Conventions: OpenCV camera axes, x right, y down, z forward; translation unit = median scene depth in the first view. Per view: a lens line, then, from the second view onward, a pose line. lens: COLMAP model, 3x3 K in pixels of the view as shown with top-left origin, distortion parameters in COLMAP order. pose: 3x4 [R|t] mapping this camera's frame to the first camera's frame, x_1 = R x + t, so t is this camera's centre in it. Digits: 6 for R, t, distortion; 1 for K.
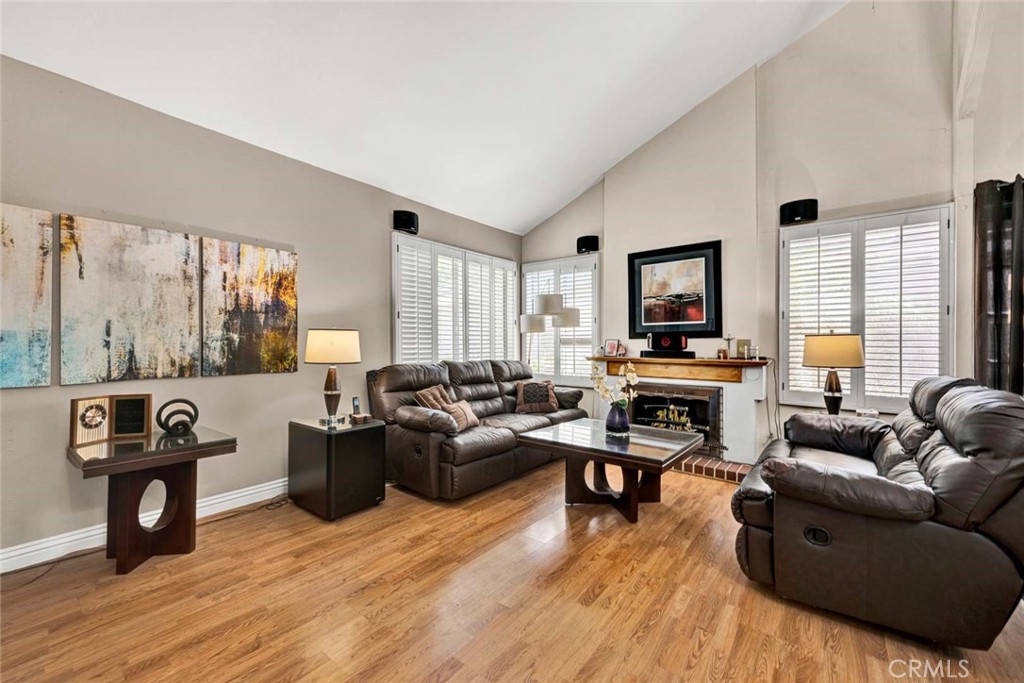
lens RADIAL K [[432.2, 0, 510.0], [0, 432.2, 334.8], [0, 0, 1]] dist [0.000665, 0.000231]
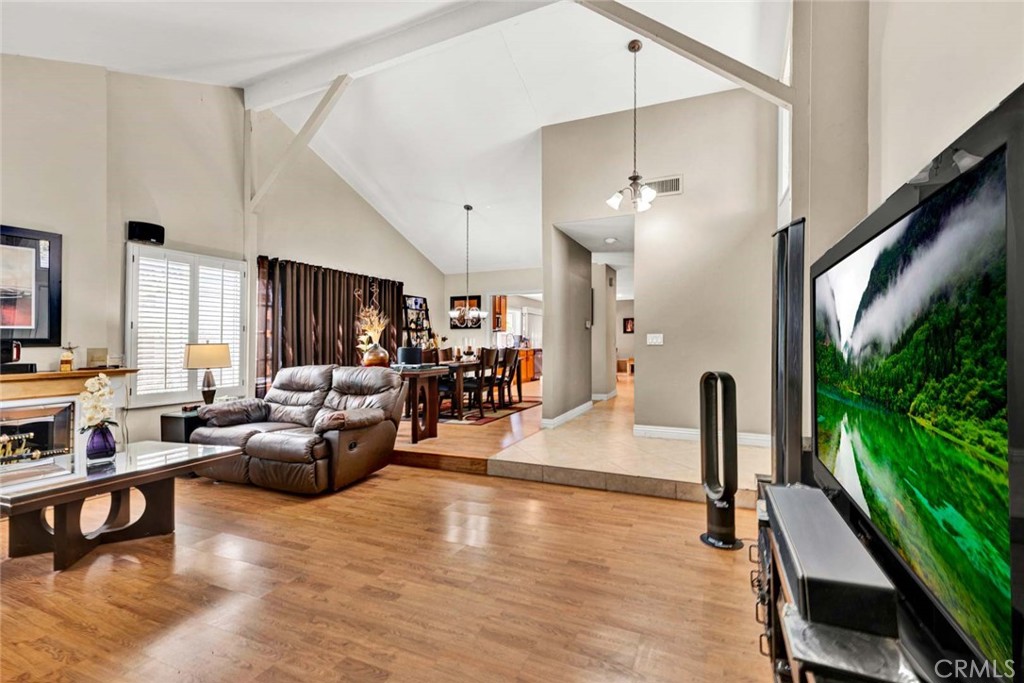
lens RADIAL K [[409.3, 0, 520.0], [0, 409.3, 346.3], [0, 0, 1]] dist [-0.006832, -0.000550]
pose [[-0.249154, 0.000941, 0.968464, -0.657489], [-0.001074, 0.999999, -0.001248, 0.007652], [-0.968463, -0.001351, -0.249152, 0.376293]]
